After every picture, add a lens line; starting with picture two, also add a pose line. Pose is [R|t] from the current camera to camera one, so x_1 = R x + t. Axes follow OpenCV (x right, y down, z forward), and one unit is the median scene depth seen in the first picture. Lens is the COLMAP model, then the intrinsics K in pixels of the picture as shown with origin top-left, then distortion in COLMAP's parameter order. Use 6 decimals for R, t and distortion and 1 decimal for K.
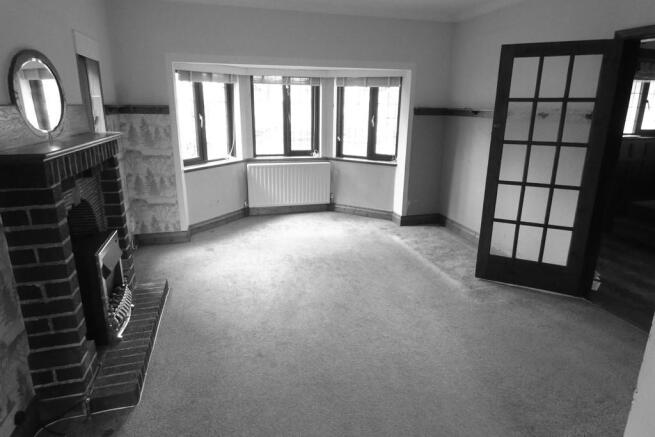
lens RADIAL K [[392.8, 0, 323.2], [0, 392.8, 217.0], [0, 0, 1]] dist [-0.007560, 0.000865]
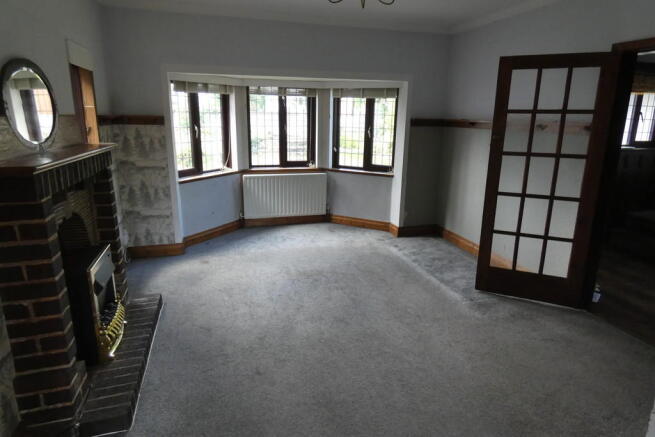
lens RADIAL K [[392.8, 0, 325.7], [0, 392.8, 216.8], [0, 0, 1]] dist [-0.007560, 0.000865]
pose [[0.999769, -0.002974, 0.021278, -0.007924], [0.003526, 0.999657, -0.025964, -0.004105], [-0.021193, 0.026033, 0.999436, 0.011845]]
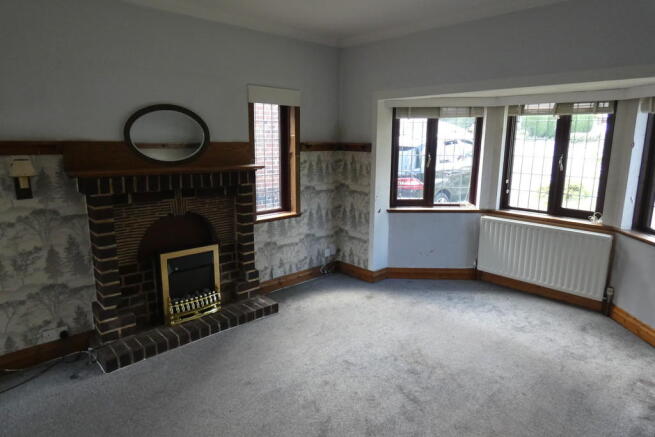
lens RADIAL K [[392.8, 0, 326.6], [0, 392.8, 218.8], [0, 0, 1]] dist [-0.007560, 0.000865]
pose [[0.475332, 0.173152, -0.862599, 0.472703], [-0.239777, 0.968824, 0.062347, -0.142546], [0.846502, 0.177196, 0.502031, 0.464333]]
